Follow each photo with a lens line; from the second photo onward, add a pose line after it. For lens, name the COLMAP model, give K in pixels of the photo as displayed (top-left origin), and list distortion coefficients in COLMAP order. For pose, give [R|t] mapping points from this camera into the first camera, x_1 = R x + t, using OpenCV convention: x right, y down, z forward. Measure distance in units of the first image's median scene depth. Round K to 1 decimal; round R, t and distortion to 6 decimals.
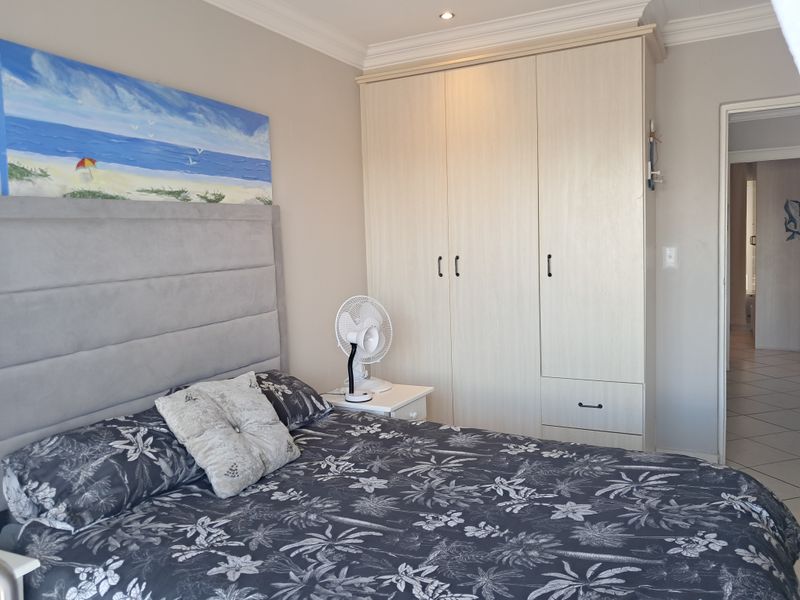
lens RADIAL K [[620.4, 0, 391.3], [0, 620.4, 293.6], [0, 0, 1]] dist [-0.011294, -0.008590]
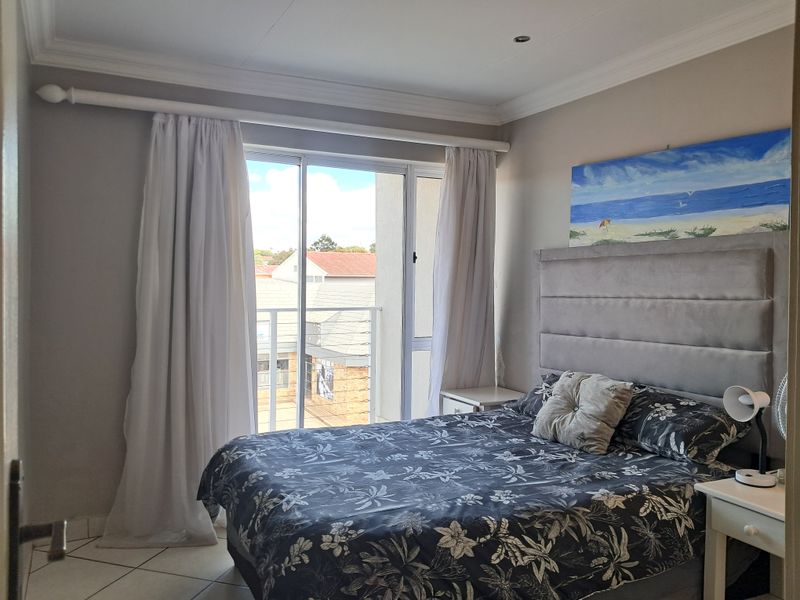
lens RADIAL K [[620.4, 0, 393.1], [0, 620.4, 299.4], [0, 0, 1]] dist [-0.011294, -0.008590]
pose [[-0.564049, 0.062037, -0.823408, 1.068052], [-0.048851, 0.992920, 0.108272, -0.148075], [0.824295, 0.101295, -0.557025, 1.347724]]
